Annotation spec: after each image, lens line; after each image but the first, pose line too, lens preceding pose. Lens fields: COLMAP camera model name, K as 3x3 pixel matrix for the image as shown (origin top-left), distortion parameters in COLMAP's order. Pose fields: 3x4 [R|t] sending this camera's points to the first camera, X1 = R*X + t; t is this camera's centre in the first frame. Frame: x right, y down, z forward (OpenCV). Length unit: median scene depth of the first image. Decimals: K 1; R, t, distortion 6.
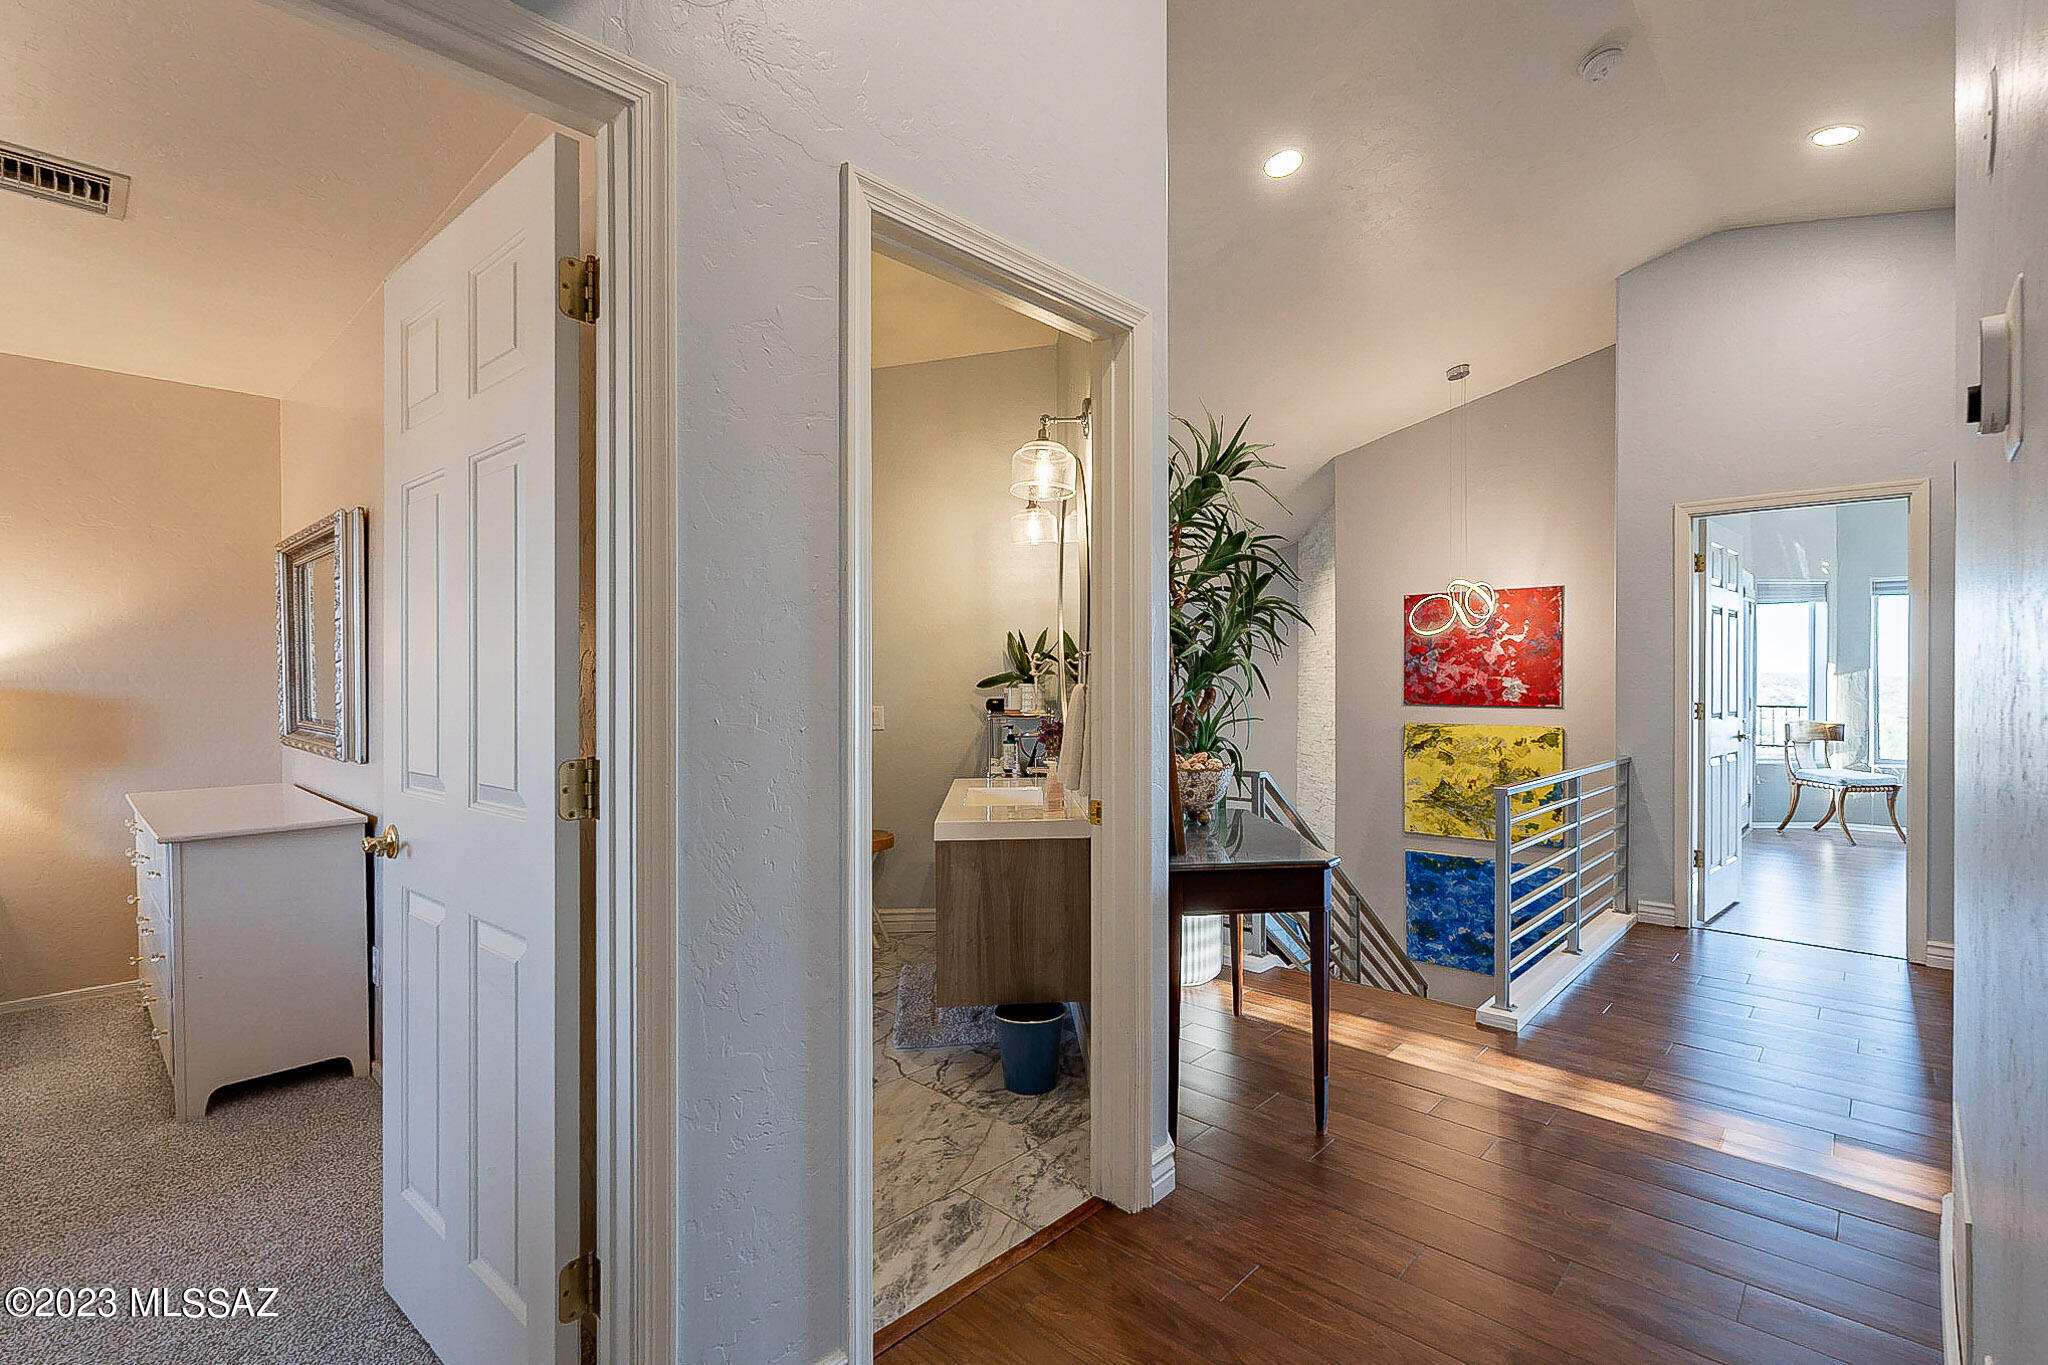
lens RADIAL K [[940.1, 0, 1095.1], [0, 940.1, 688.4], [0, 0, 1]] dist [-0.002476, -0.000111]
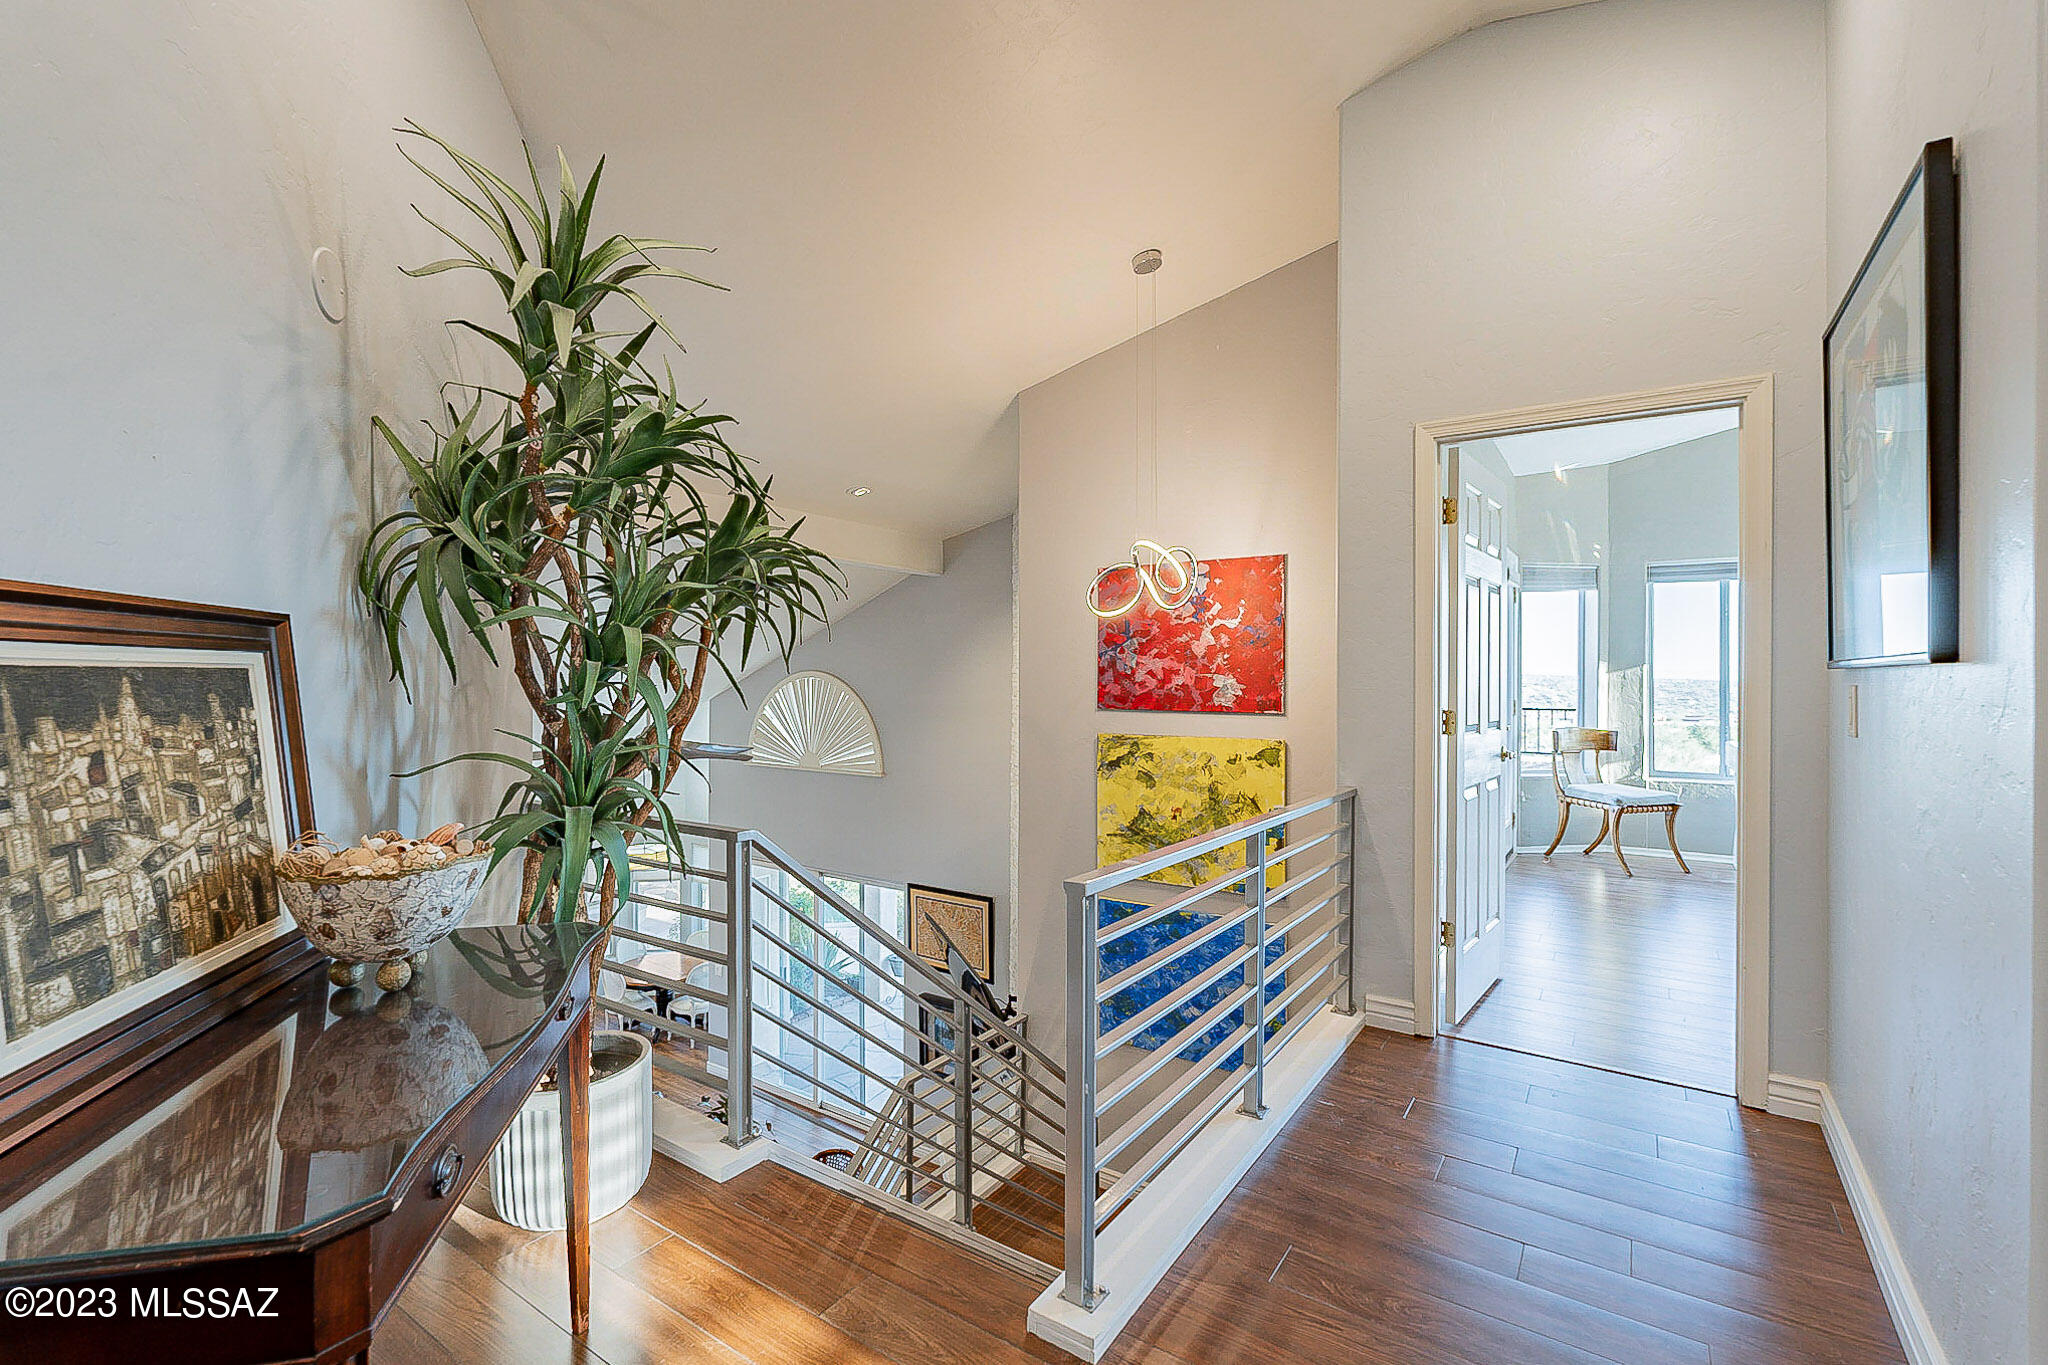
lens RADIAL K [[896.5, 0, 1023.8], [0, 896.5, 685.4], [0, 0, 1]] dist [-0.003994, 0.000444]
pose [[0.994004, 0.002692, 0.109307, 0.200540], [-0.002566, 0.999996, -0.001293, -0.001571], [-0.109310, 0.001005, 0.994007, 0.291286]]
